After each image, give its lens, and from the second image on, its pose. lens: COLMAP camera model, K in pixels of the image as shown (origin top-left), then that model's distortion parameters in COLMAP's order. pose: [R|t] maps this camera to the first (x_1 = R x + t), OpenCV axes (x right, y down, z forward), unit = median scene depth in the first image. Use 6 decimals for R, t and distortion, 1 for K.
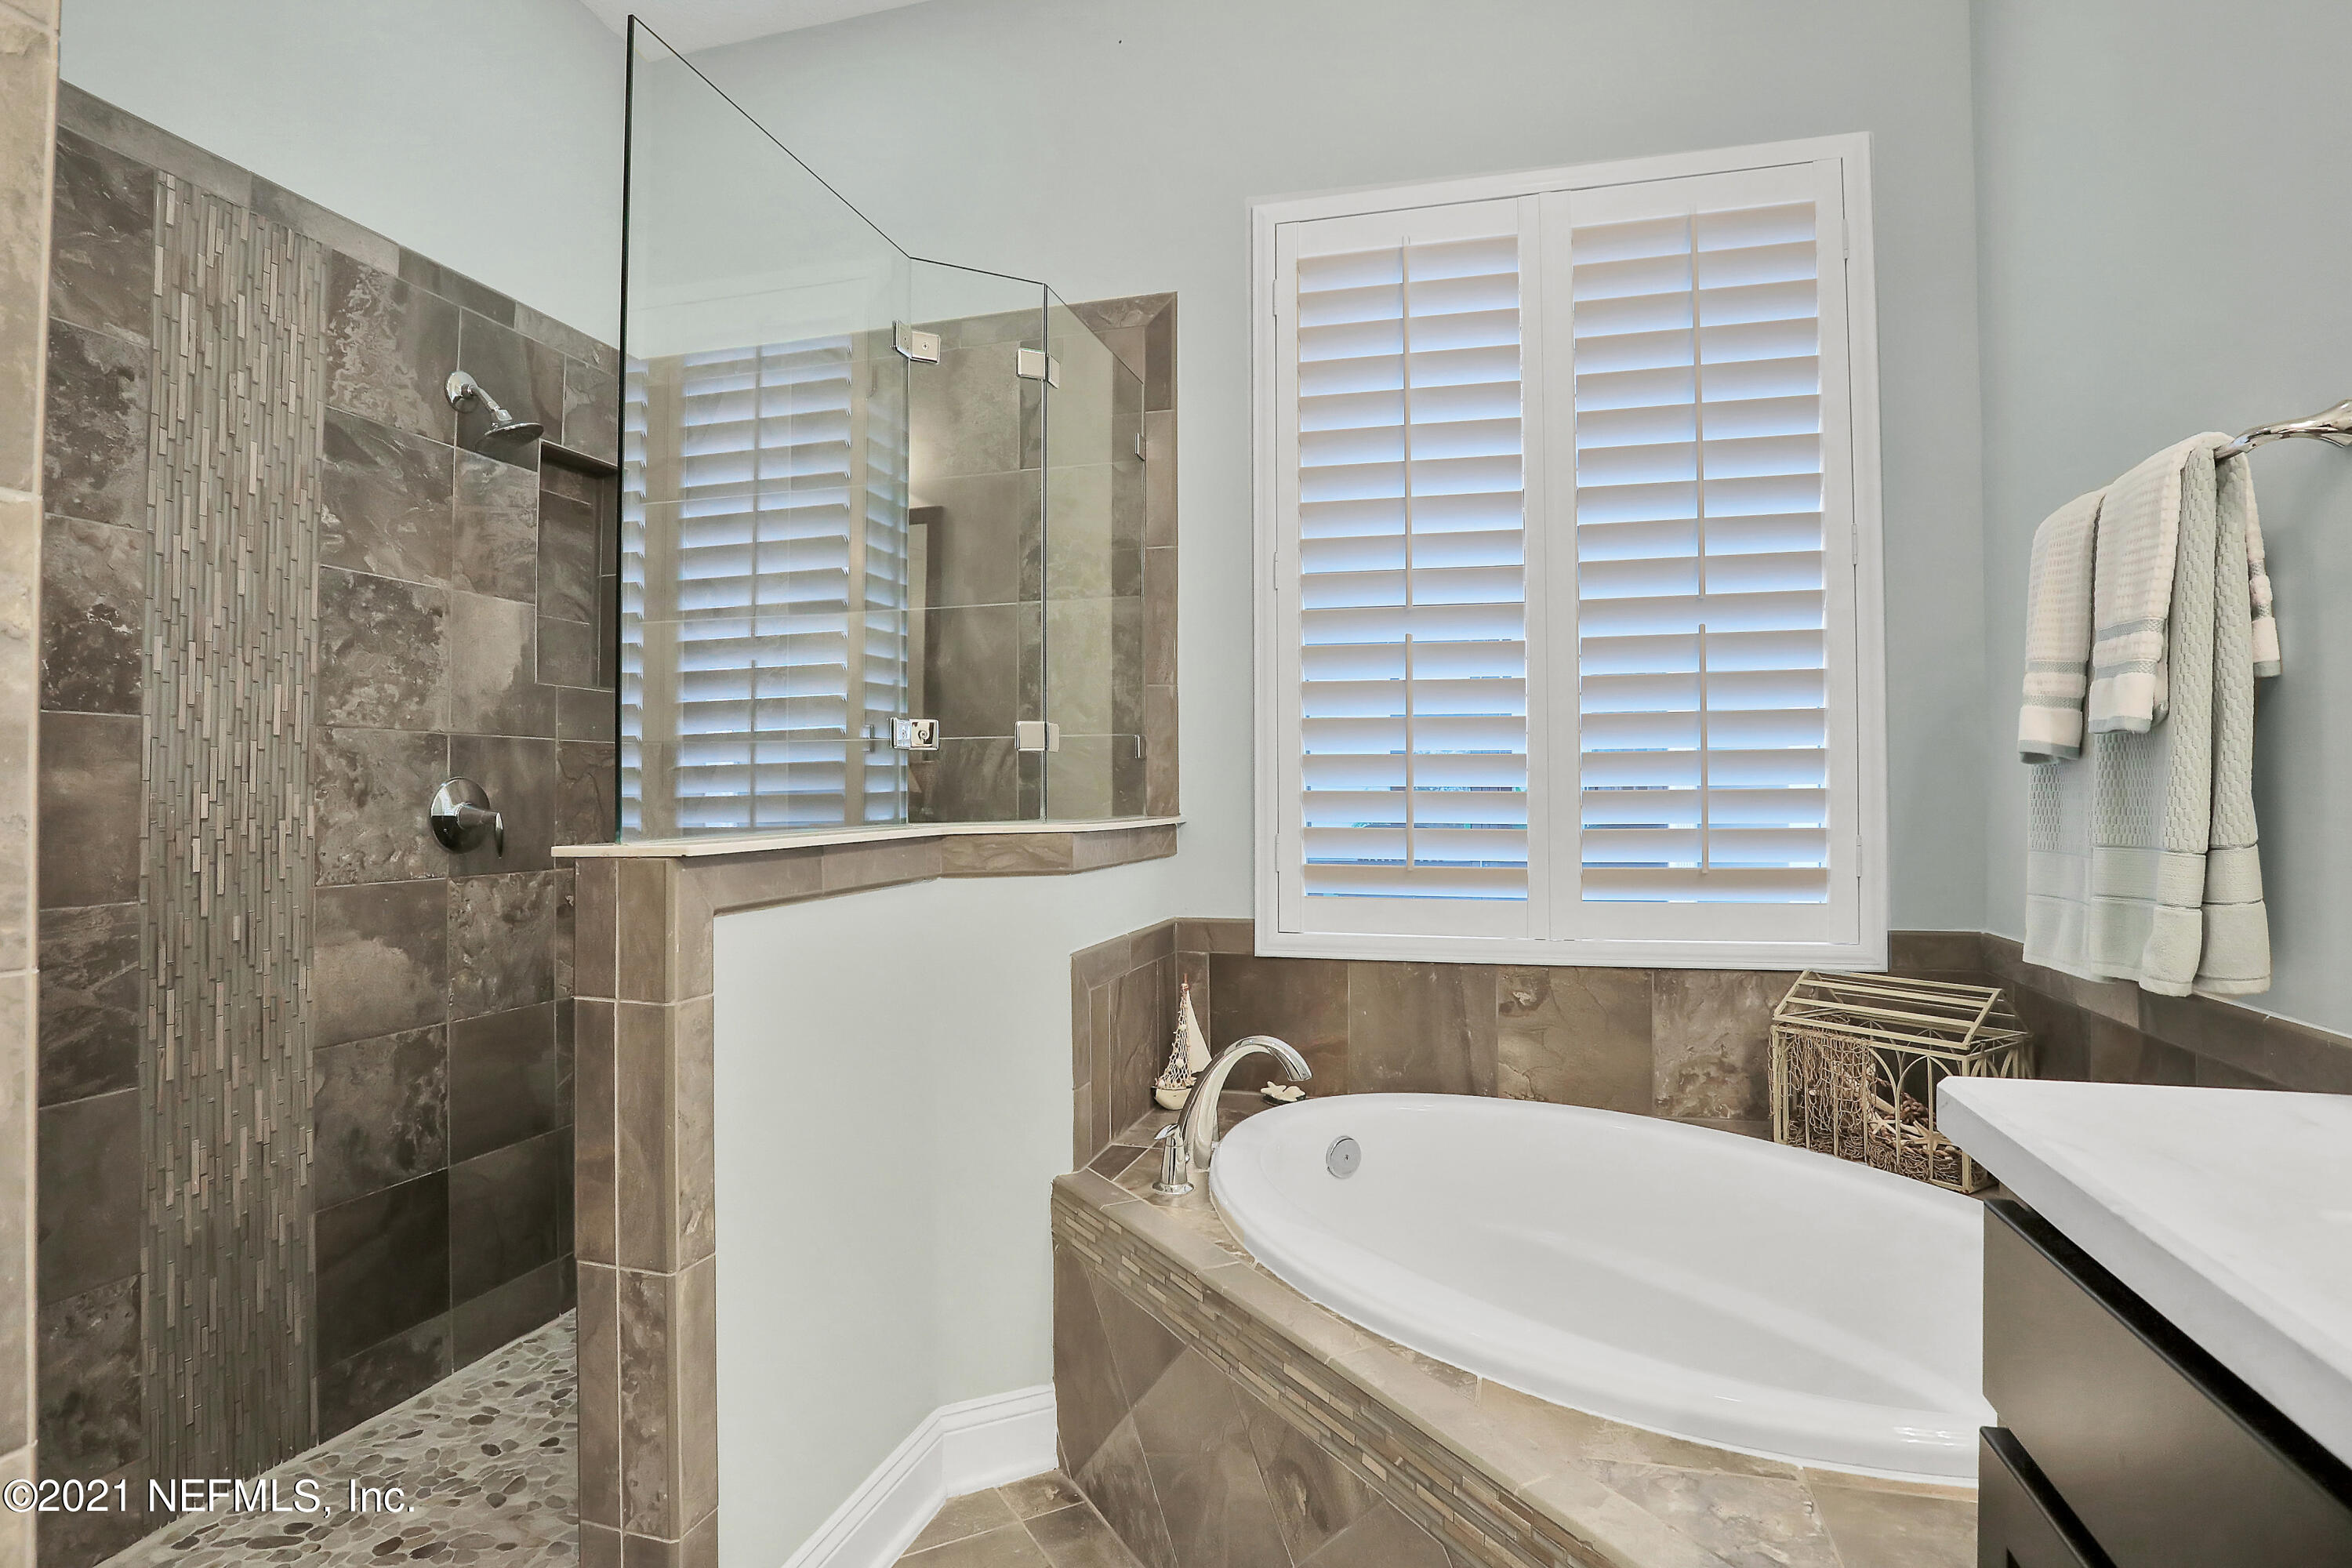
lens RADIAL K [[1183.5, 0, 1176.0], [0, 1183.5, 784.0], [0, 0, 1]] dist [-0.079768, 0.028400]
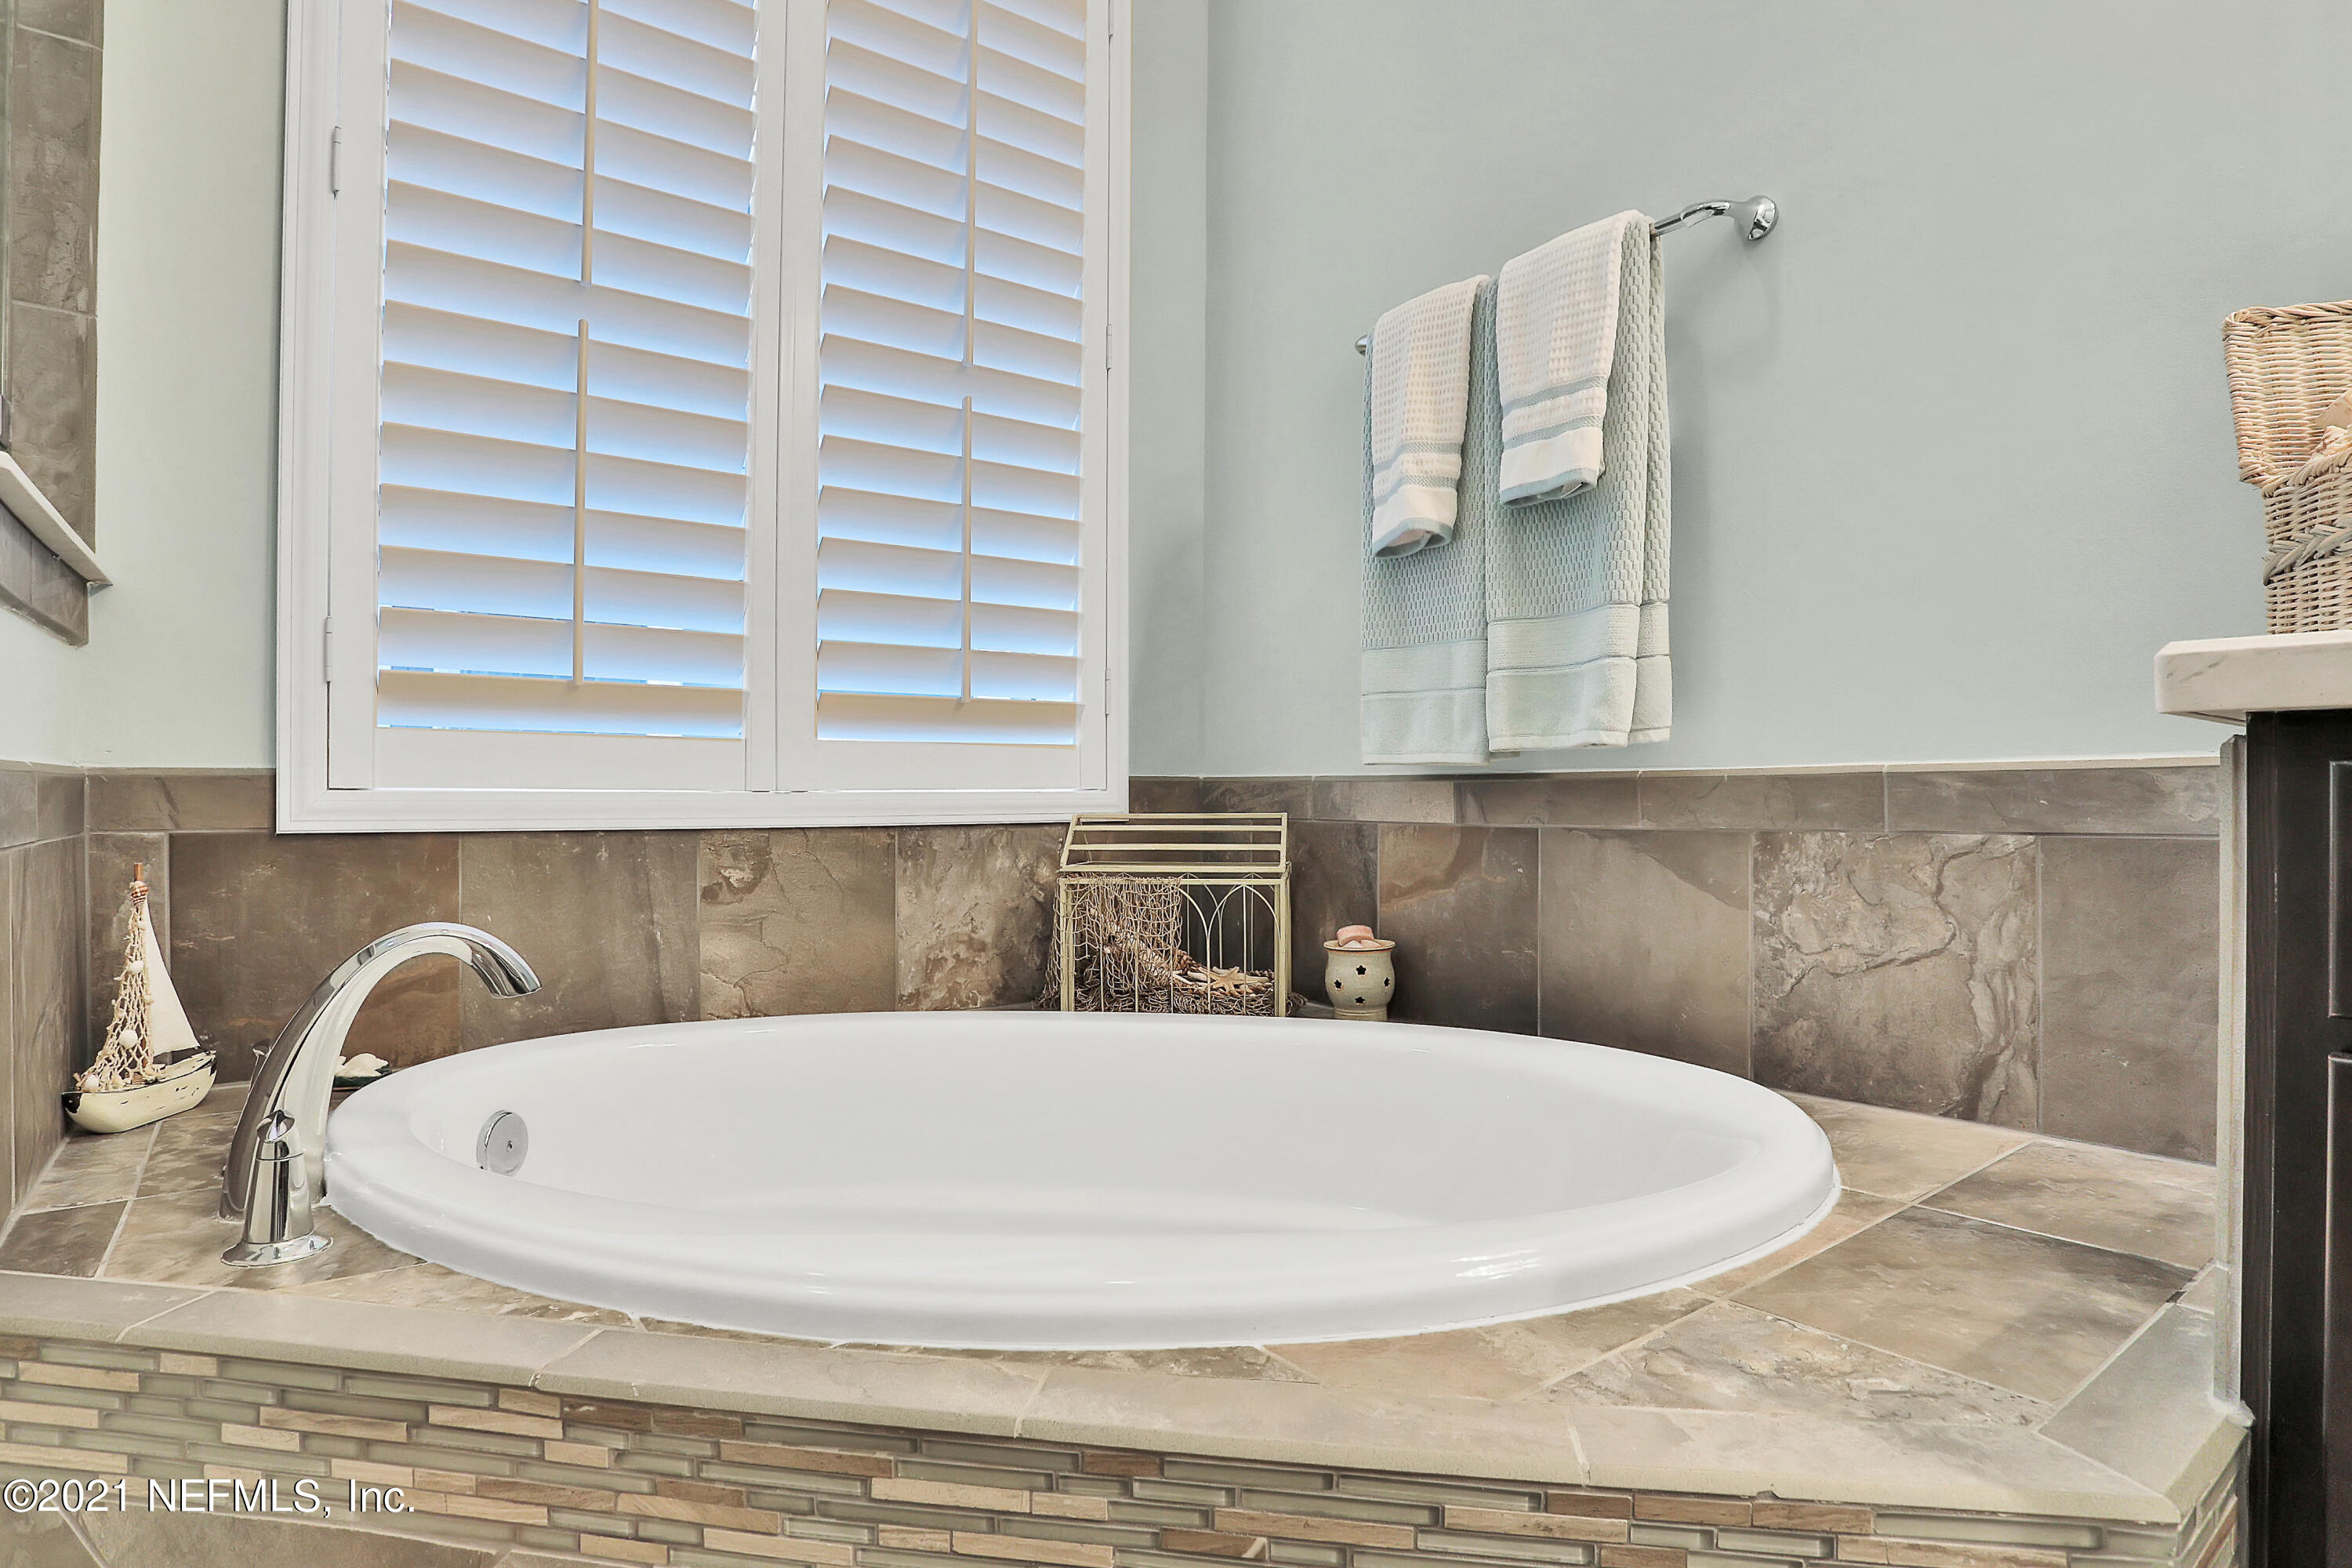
lens RADIAL K [[1235.3, 0, 1178.6], [0, 1235.3, 787.6], [0, 0, 1]] dist [-0.074323, 0.024072]
pose [[0.614676, 0.004002, 0.788770, -0.128368], [-0.017096, 0.999820, 0.008250, 0.126051], [-0.788595, -0.018556, 0.614634, 0.360910]]
